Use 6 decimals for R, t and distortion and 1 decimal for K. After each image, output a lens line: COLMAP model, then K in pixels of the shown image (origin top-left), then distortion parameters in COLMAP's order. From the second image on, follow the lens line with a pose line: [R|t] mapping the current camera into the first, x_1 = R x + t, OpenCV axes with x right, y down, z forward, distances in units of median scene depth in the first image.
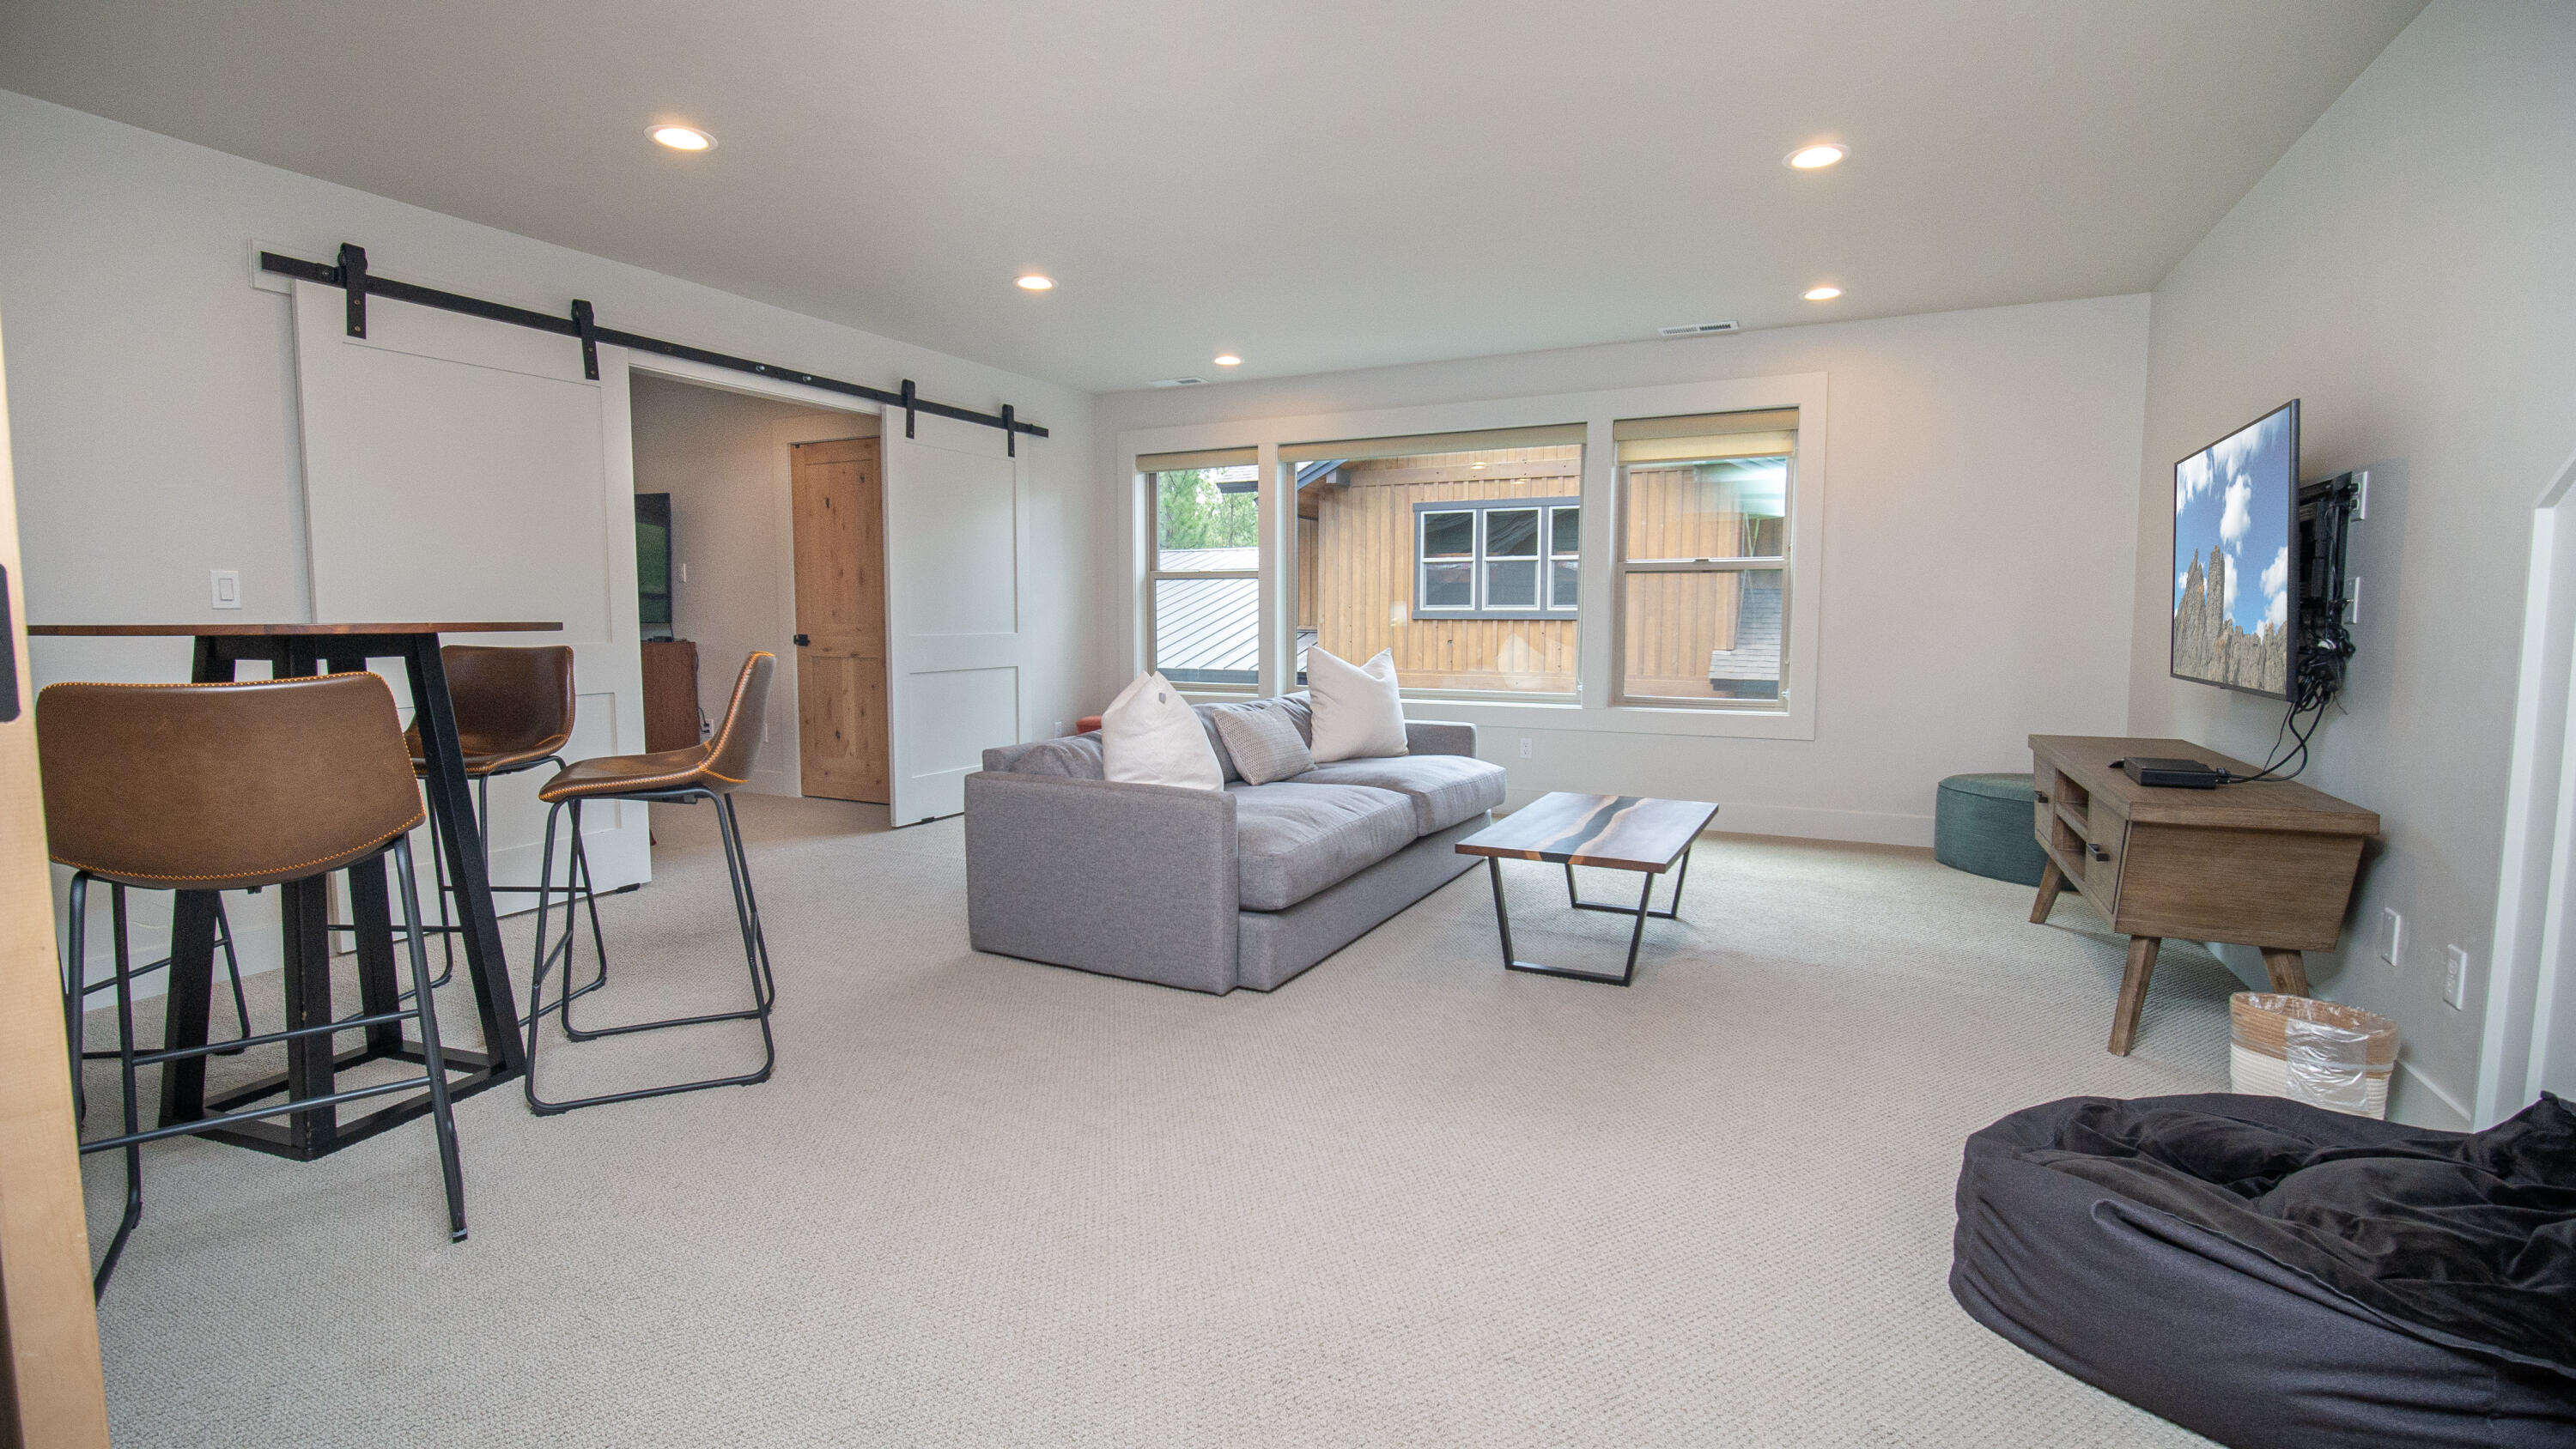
lens RADIAL K [[1167.8, 0, 1295.1], [0, 1167.8, 709.8], [0, 0, 1]] dist [-0.011846, -0.003041]
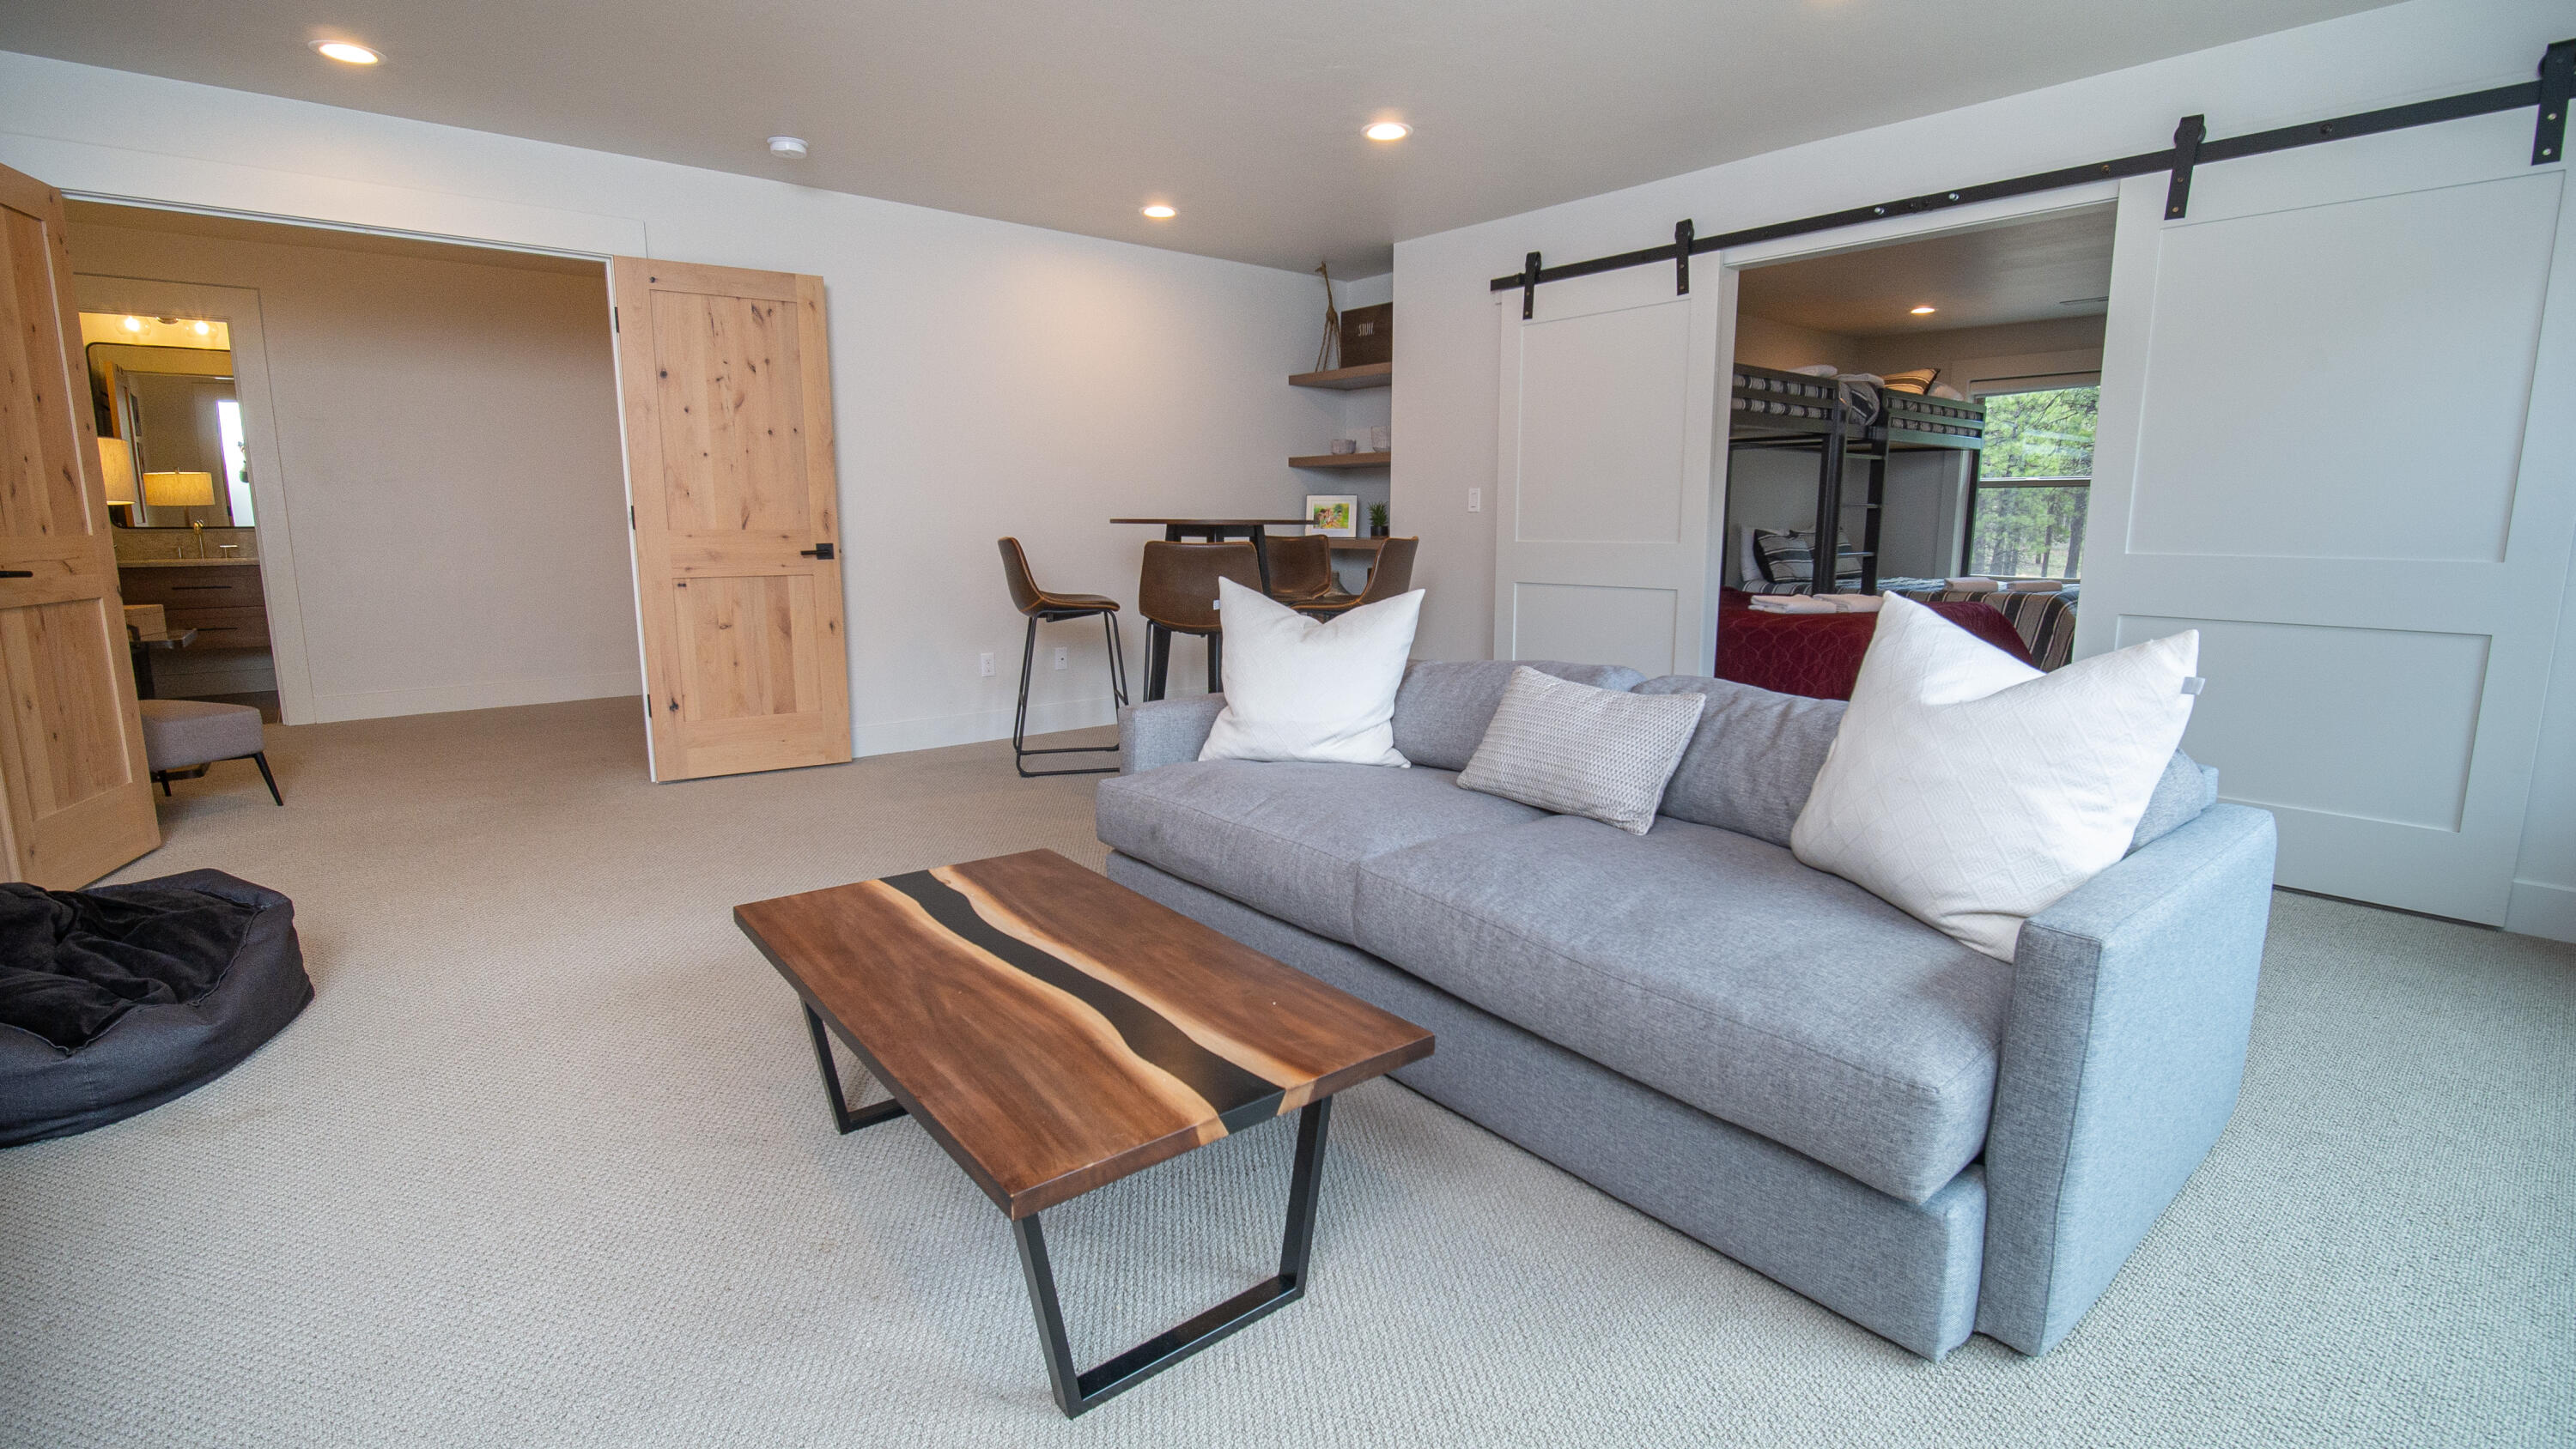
lens RADIAL K [[1167.8, 0, 1301.5], [0, 1167.8, 717.8], [0, 0, 1]] dist [-0.011846, -0.003041]
pose [[-0.416355, 0.154636, -0.895955, 0.418780], [-0.078771, 0.975590, 0.204986, -0.070194], [0.905783, 0.155922, -0.394011, 0.859860]]
